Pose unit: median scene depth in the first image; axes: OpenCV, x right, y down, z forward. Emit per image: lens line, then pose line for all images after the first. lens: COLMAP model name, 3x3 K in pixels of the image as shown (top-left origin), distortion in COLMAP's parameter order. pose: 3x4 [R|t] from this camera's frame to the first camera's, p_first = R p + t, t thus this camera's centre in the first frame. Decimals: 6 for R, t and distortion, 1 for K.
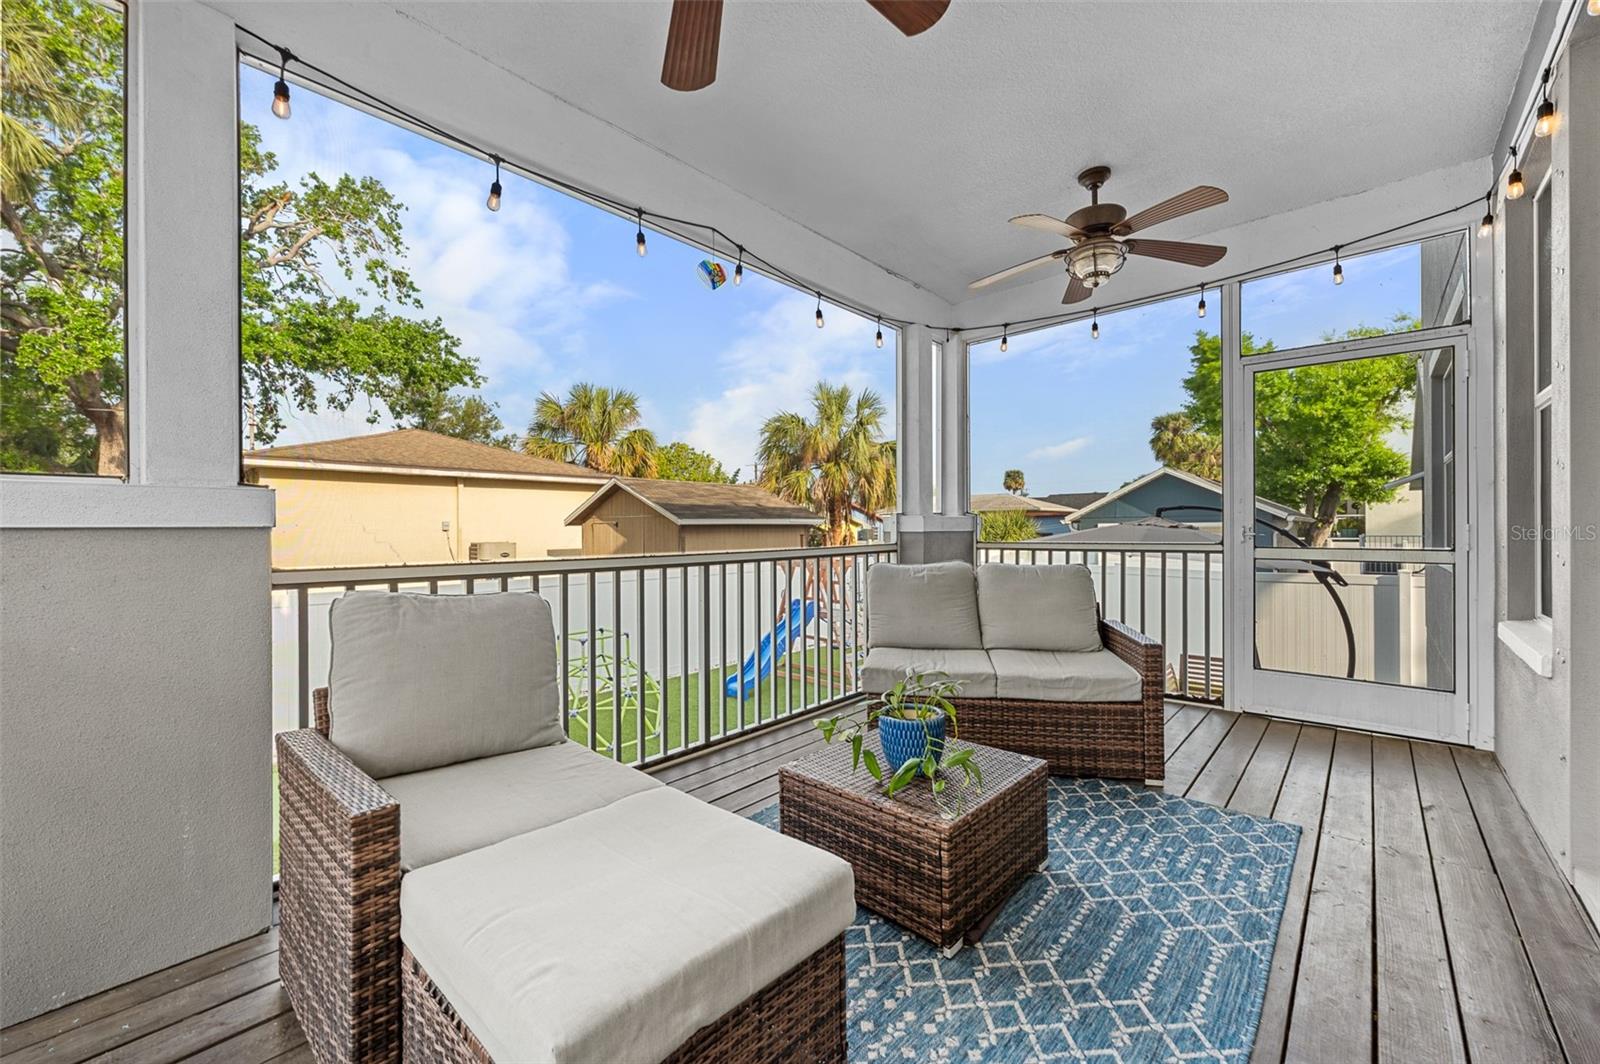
lens RADIAL K [[619.3, 0, 800.0], [0, 619.3, 532.0], [0, 0, 1]] dist [-0.000933, -0.000038]
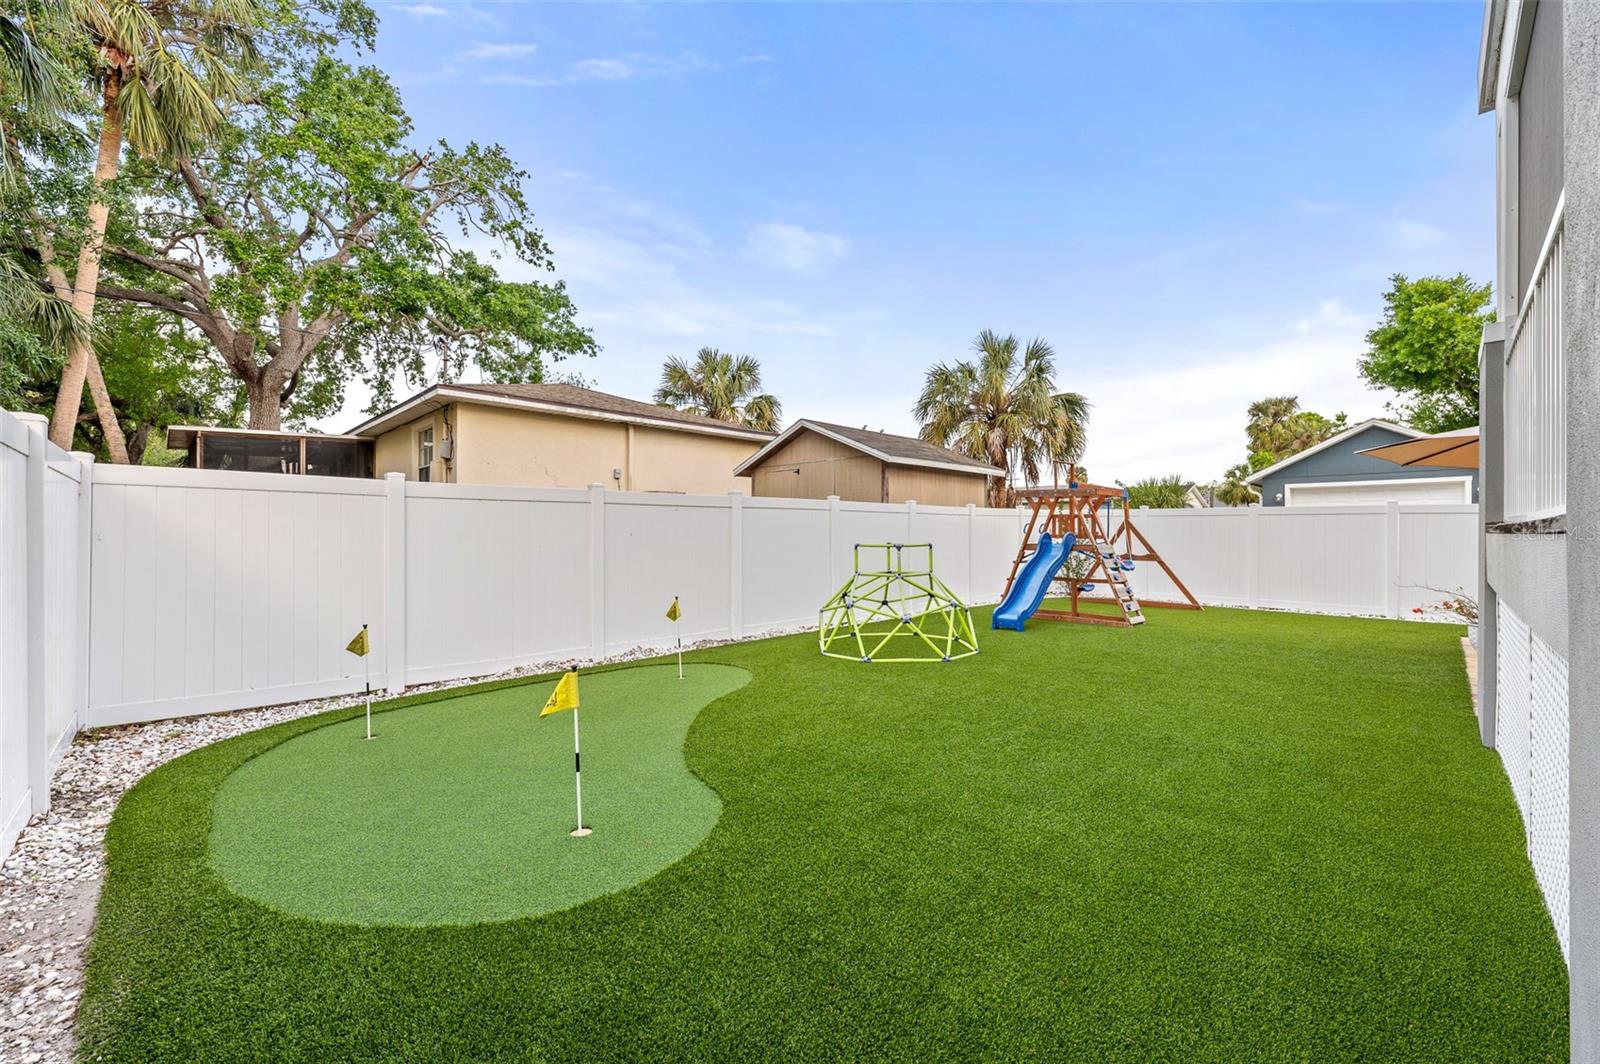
lens RADIAL K [[619.3, 0, 800.0], [0, 619.3, 532.0], [0, 0, 1]] dist [-0.000933, -0.000038]
pose [[0.998842, 0.006645, -0.047655, -0.154326], [-0.006942, 0.999958, -0.006054, 0.053433], [0.047613, 0.006378, 0.998845, 0.032643]]
